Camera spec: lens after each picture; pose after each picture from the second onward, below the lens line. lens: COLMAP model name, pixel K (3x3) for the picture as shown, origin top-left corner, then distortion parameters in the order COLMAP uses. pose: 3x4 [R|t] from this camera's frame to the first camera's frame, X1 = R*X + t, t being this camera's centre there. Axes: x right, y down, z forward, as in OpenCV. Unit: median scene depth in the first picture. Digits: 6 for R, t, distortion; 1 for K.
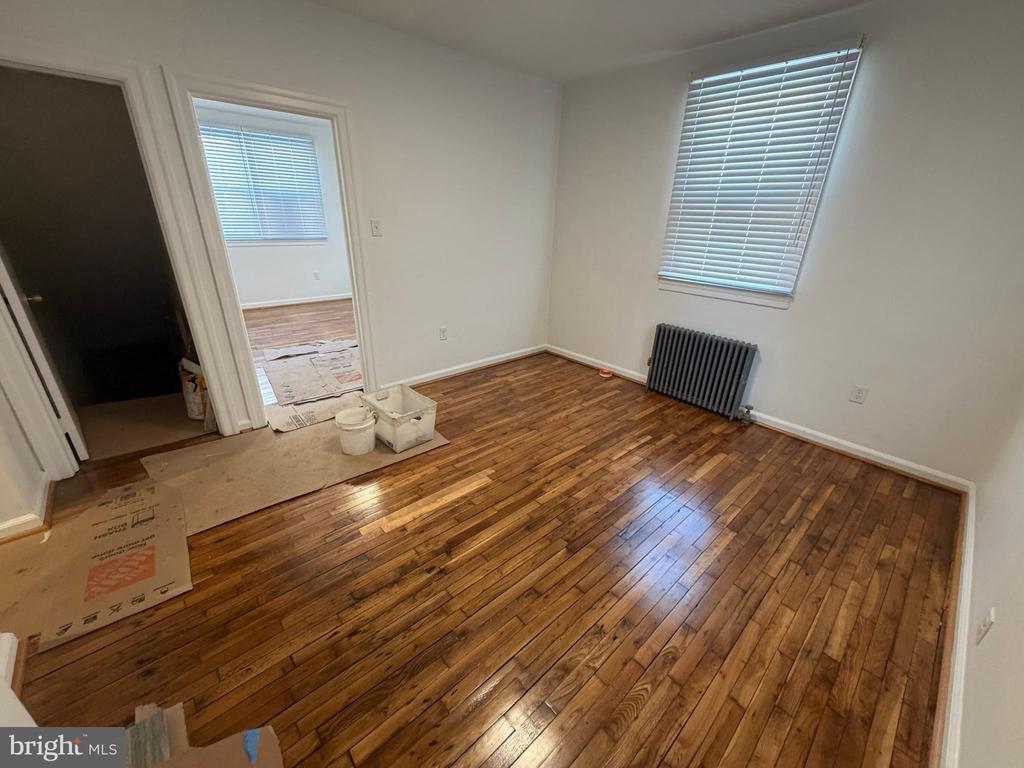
lens RADIAL K [[407.1, 0, 512.3], [0, 407.1, 382.9], [0, 0, 1]] dist [-0.000557, -0.000084]
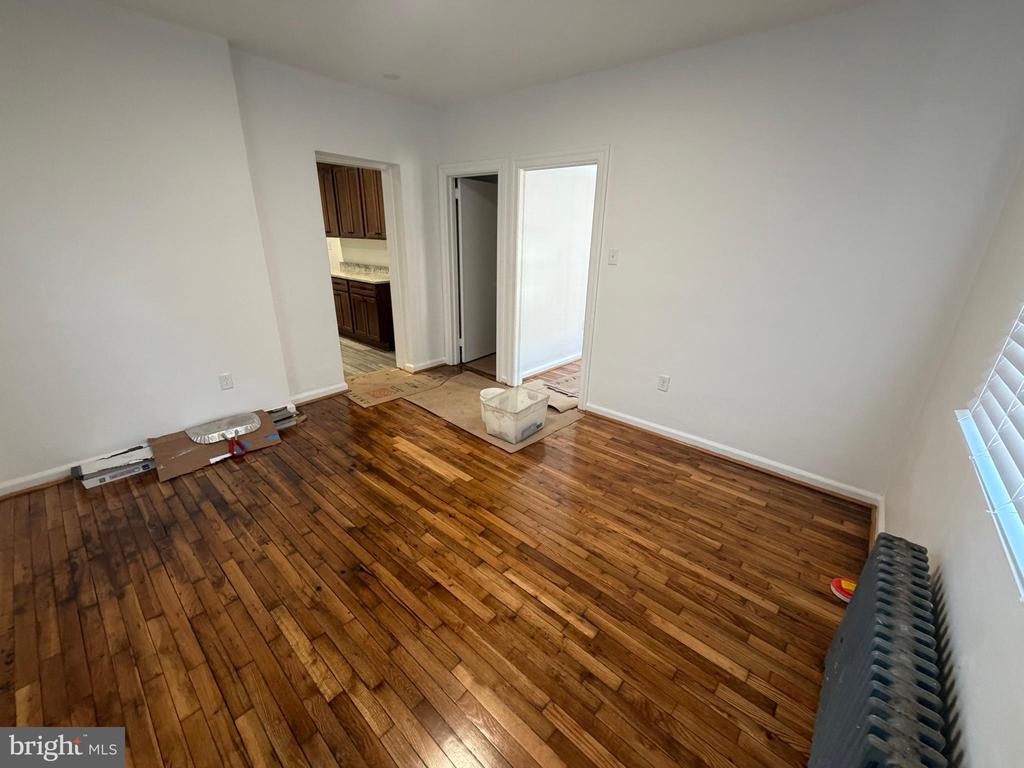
lens RADIAL K [[407.1, 0, 514.9], [0, 407.1, 382.1], [0, 0, 1]] dist [-0.000557, -0.000084]
pose [[0.122185, 0.315773, -0.940935, 0.837315], [-0.399363, 0.883546, 0.244654, -0.297157], [0.908614, 0.345881, 0.234064, 0.753877]]
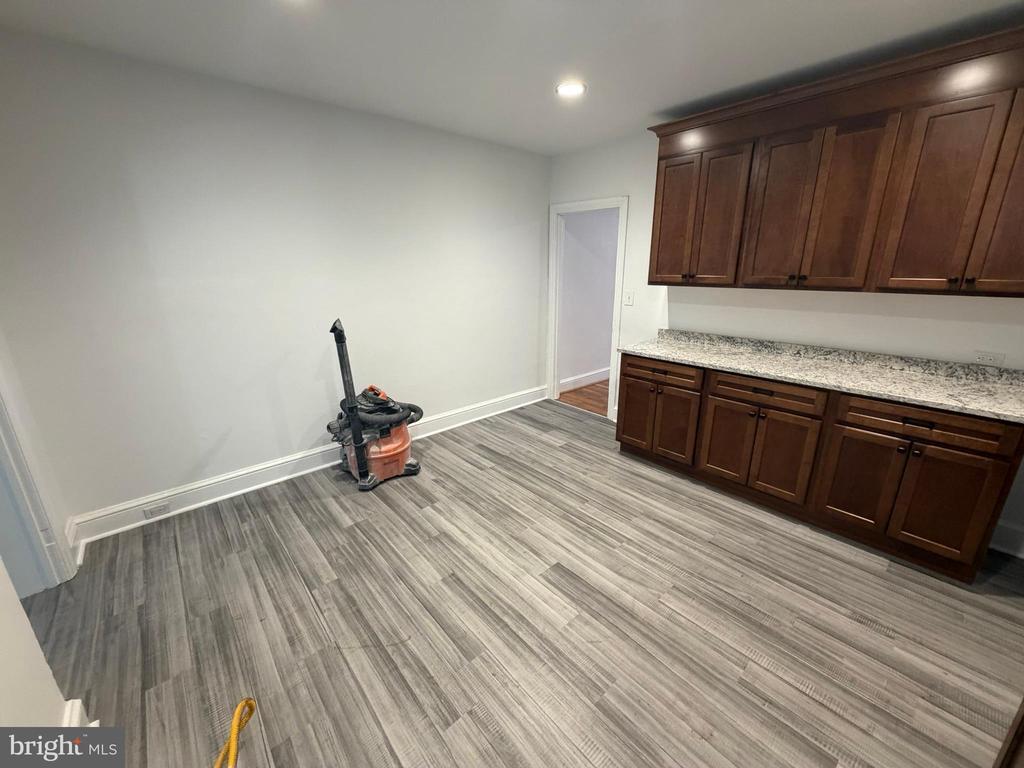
lens RADIAL K [[407.1, 0, 514.5], [0, 407.1, 385.9], [0, 0, 1]] dist [-0.000557, -0.000084]
pose [[-0.009680, 0.257474, -0.966237, -0.557716], [-0.372116, 0.895955, 0.242474, 0.118083], [0.928136, 0.361899, 0.087138, -0.407772]]
